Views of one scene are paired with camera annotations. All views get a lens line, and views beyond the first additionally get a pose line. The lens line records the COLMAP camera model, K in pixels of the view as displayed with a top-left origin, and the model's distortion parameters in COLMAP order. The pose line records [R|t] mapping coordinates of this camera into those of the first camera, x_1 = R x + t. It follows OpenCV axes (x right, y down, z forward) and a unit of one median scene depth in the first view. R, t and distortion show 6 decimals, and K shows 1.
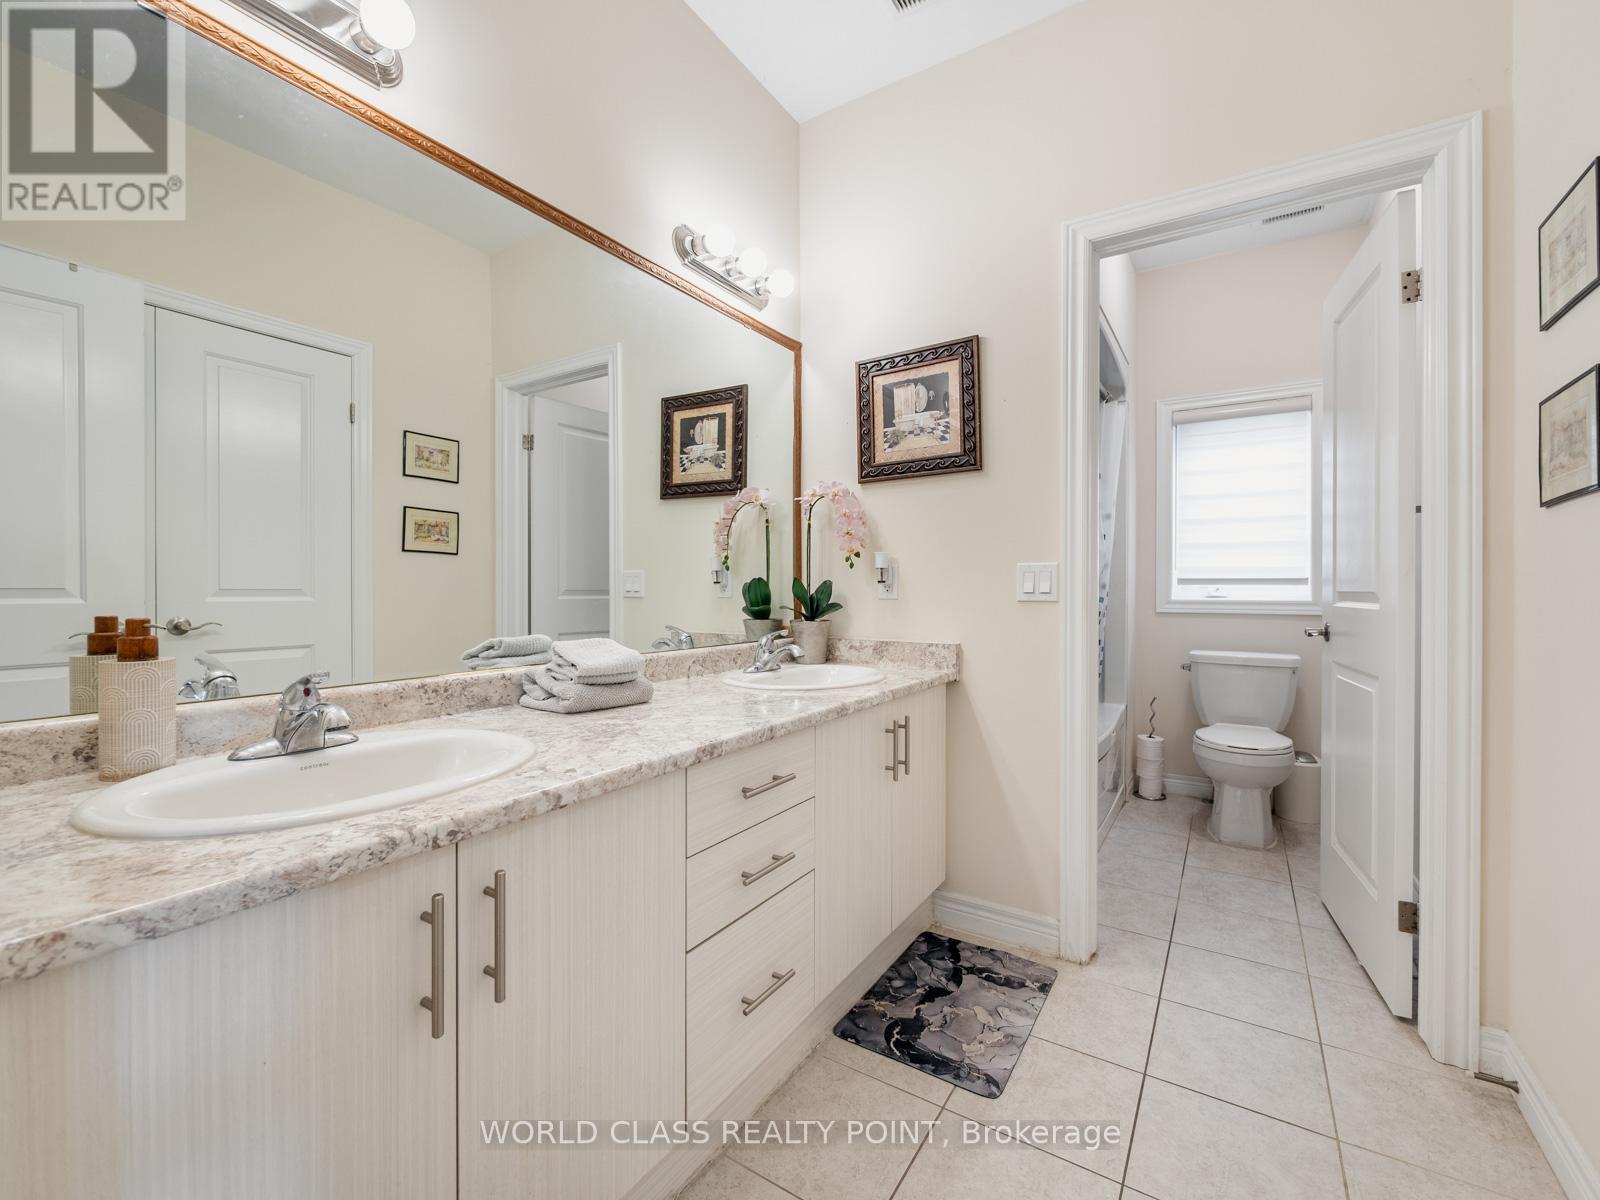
lens RADIAL K [[673.5, 0, 793.6], [0, 673.5, 592.8], [0, 0, 1]] dist [-0.005895, -0.000049]
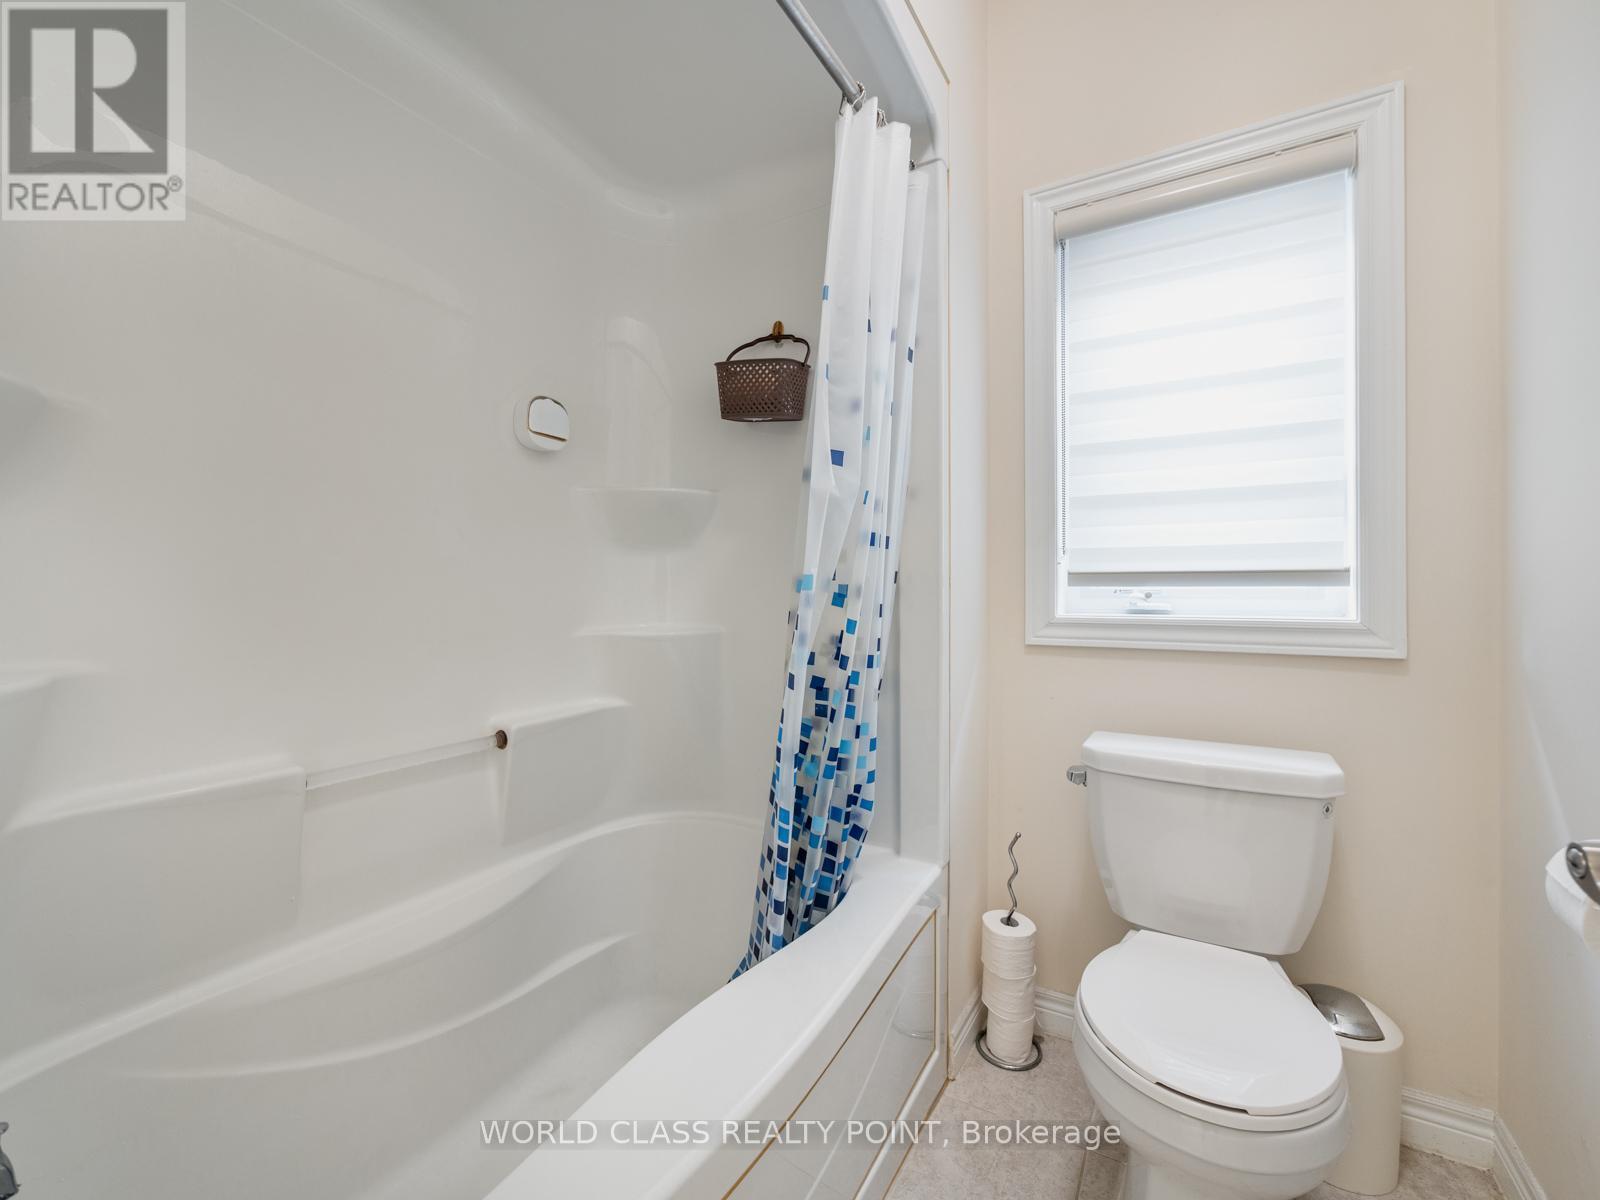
lens RADIAL K [[735.0, 0, 797.0], [0, 735.0, 593.3], [0, 0, 1]] dist [-0.002481, -0.000267]
pose [[0.995843, 0.000421, 0.091084, 0.352988], [0.000133, 0.999982, -0.006077, -0.003603], [-0.091085, 0.006064, 0.995825, 0.532365]]
